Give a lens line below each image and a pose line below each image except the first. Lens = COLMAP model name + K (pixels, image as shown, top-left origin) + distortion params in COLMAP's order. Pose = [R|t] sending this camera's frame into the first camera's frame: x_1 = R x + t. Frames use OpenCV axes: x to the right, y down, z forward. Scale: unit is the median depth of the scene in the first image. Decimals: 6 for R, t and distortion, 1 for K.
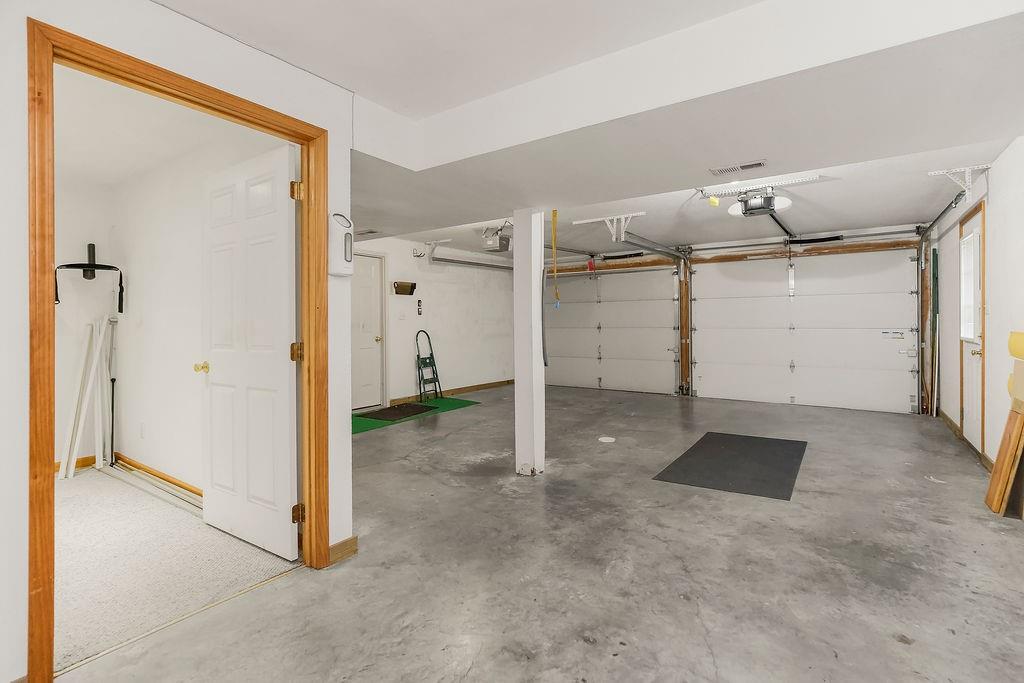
lens RADIAL K [[475.0, 0, 520.6], [0, 475.0, 335.0], [0, 0, 1]] dist [-0.008374, 0.002013]
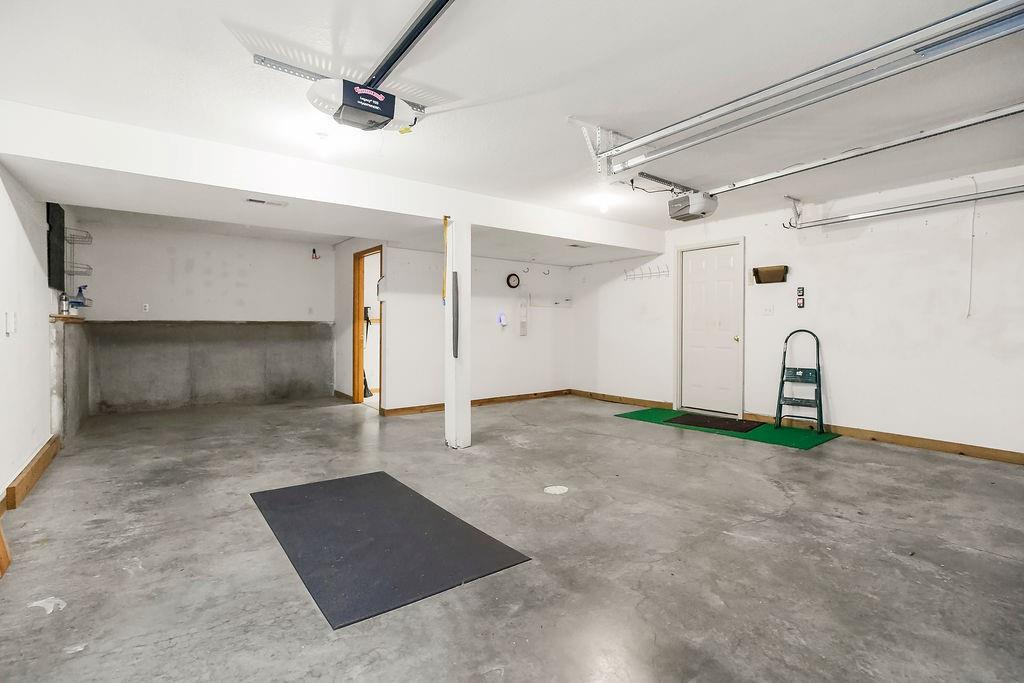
lens RADIAL K [[475.0, 0, 520.4], [0, 475.0, 337.3], [0, 0, 1]] dist [-0.008374, 0.002013]
pose [[-0.302306, 0.027935, -0.952801, 0.594485], [-0.021737, 0.999108, 0.036190, -0.015450], [0.952963, 0.031652, -0.301430, 0.813281]]
